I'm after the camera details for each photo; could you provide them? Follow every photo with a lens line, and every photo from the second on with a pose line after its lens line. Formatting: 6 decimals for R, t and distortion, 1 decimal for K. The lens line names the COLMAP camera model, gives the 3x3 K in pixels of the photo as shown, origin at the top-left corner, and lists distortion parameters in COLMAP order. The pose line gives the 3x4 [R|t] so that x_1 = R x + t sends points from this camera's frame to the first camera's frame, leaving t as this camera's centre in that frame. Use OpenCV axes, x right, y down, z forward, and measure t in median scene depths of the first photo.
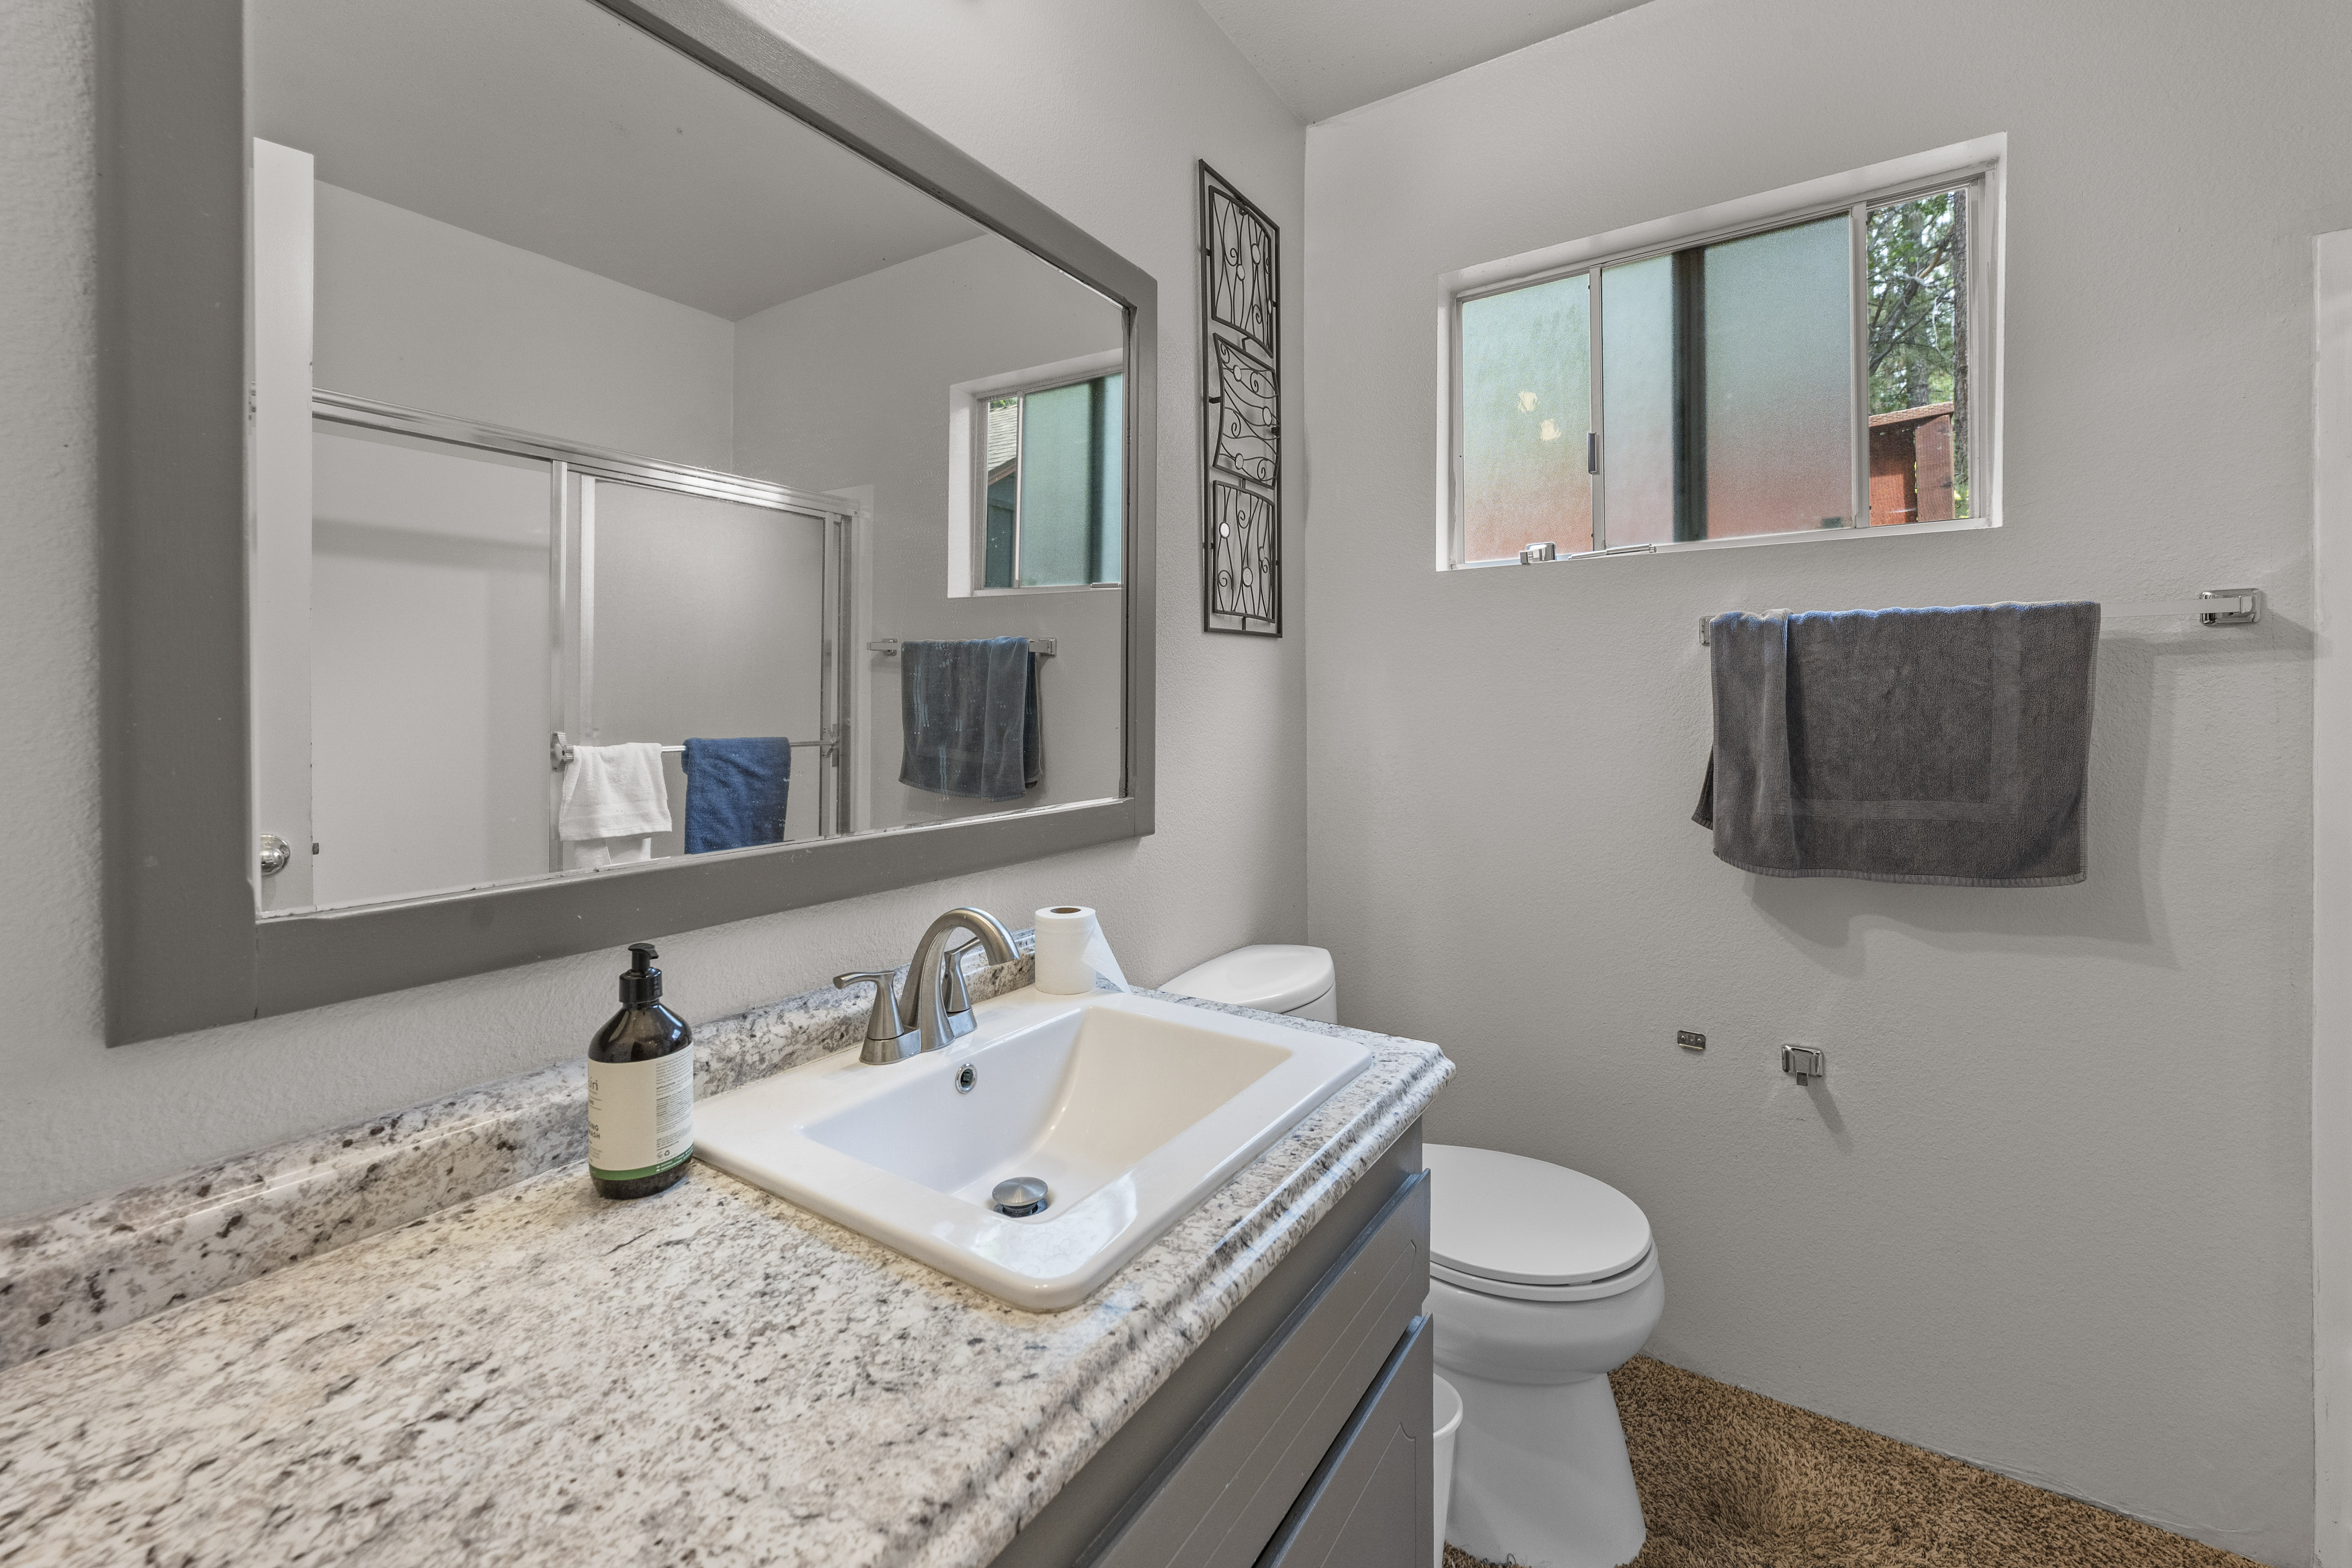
lens RADIAL K [[956.0, 0, 1192.7], [0, 956.0, 700.3], [0, 0, 1]] dist [-0.000901, -0.000083]
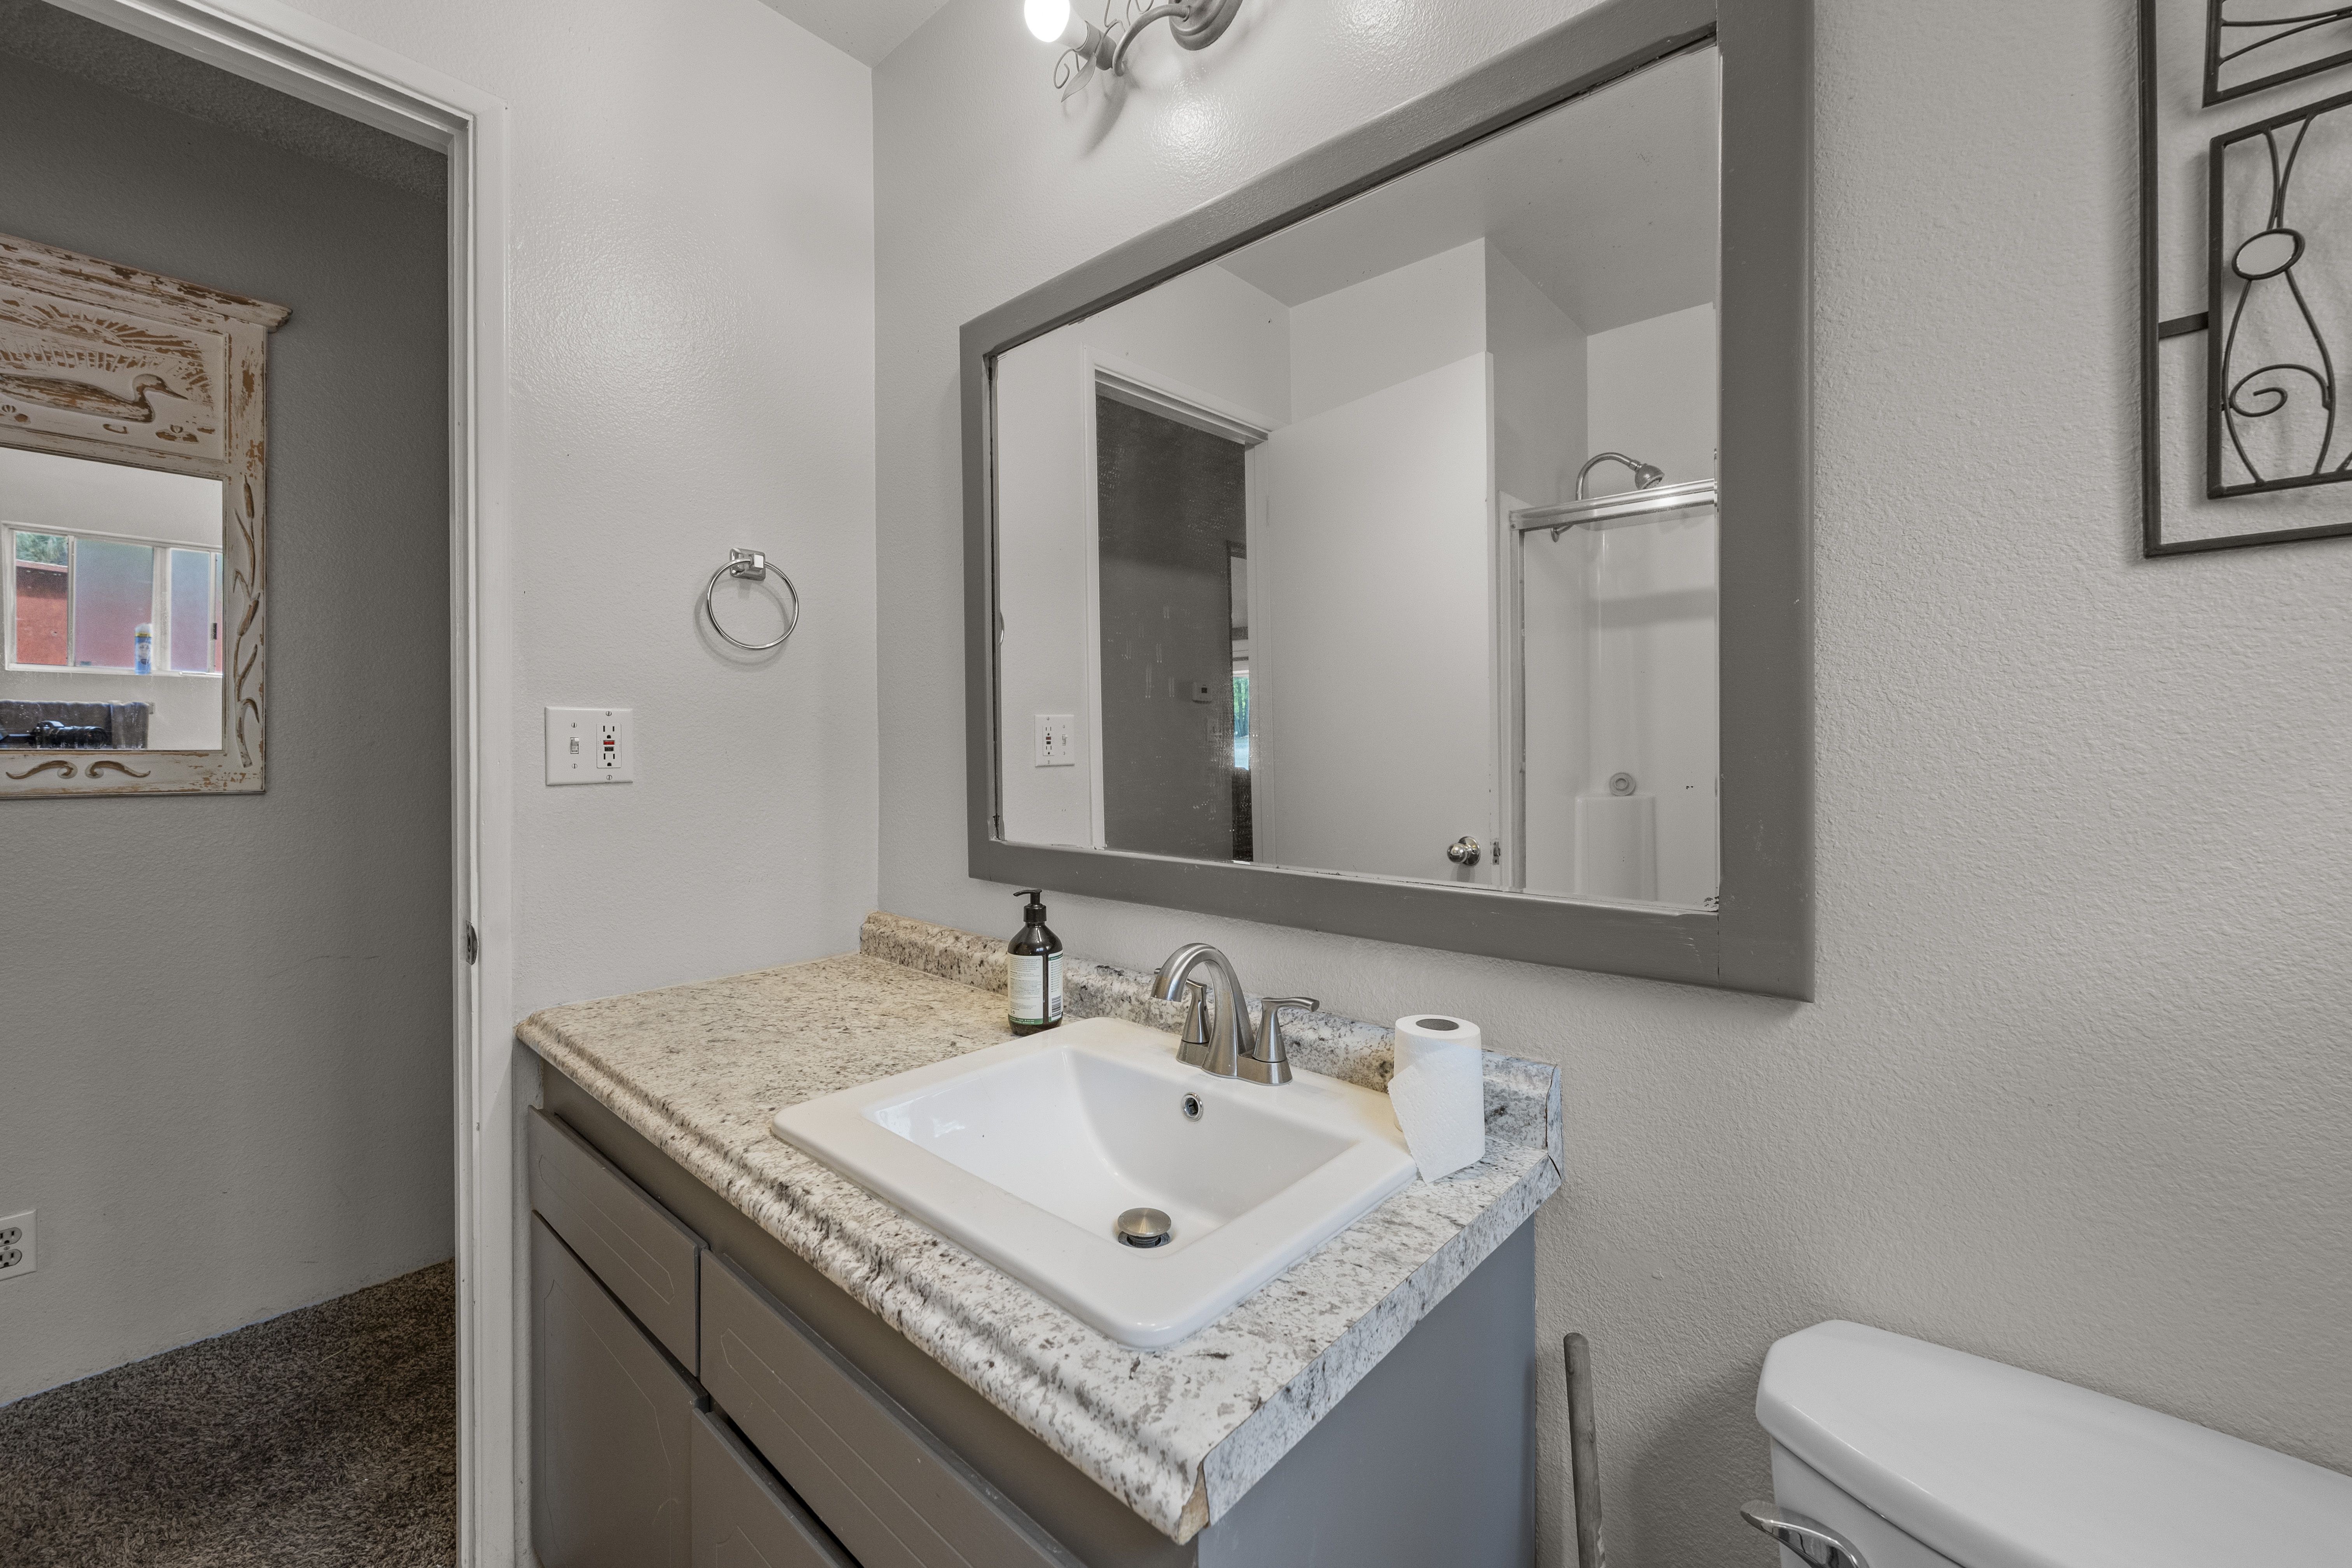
lens RADIAL K [[956.0, 0, 1189.9], [0, 956.0, 749.9], [0, 0, 1]] dist [-0.000901, -0.000083]
pose [[-0.157216, -0.003611, -0.987558, 1.218513], [0.000609, 0.999993, -0.003753, 0.020997], [0.987564, -0.001192, -0.157213, 1.796568]]
